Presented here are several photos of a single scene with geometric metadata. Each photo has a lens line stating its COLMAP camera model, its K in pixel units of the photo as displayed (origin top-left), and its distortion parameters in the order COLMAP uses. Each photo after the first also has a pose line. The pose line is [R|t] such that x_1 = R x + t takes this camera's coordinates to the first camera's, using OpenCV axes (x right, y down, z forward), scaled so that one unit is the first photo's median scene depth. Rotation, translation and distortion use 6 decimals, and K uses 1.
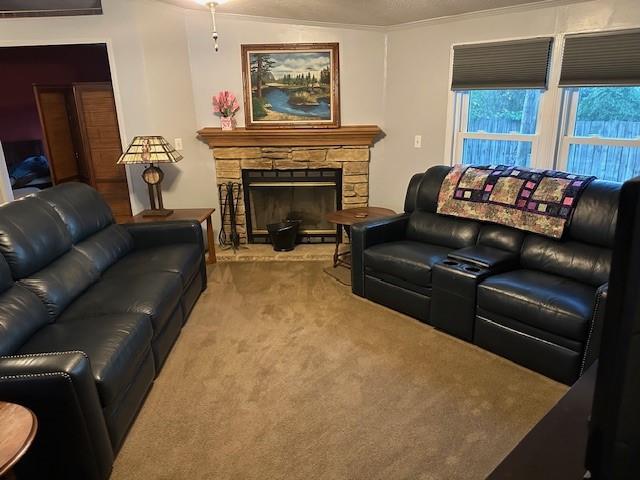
lens RADIAL K [[452.2, 0, 318.4], [0, 452.2, 240.6], [0, 0, 1]] dist [0.045234, -0.036975]
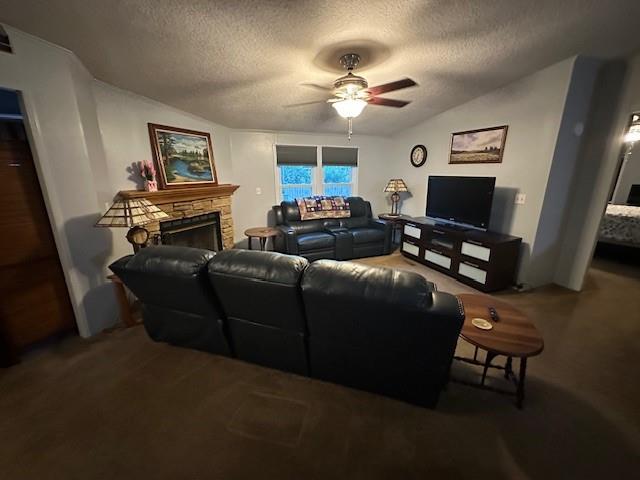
lens RADIAL K [[257.1, 0, 317.3], [0, 257.1, 242.0], [0, 0, 1]] dist [0.002918, 0.001273]
pose [[0.346982, -0.233927, 0.908230, -0.778991], [0.277252, 0.950698, 0.138943, -0.101171], [-0.895955, 0.203598, 0.394731, 0.414597]]
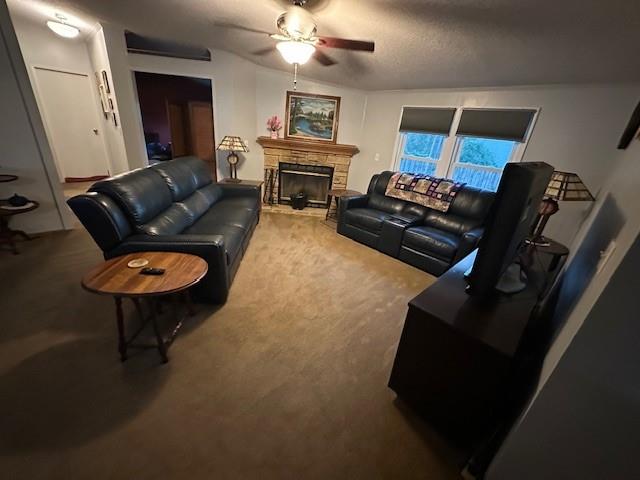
lens RADIAL K [[257.1, 0, 317.2], [0, 257.1, 238.9], [0, 0, 1]] dist [0.002918, 0.001273]
pose [[0.992717, 0.092517, 0.077154, -0.081045], [-0.099122, 0.991291, 0.086702, 0.050964], [-0.068460, -0.093718, 0.993242, -0.072085]]
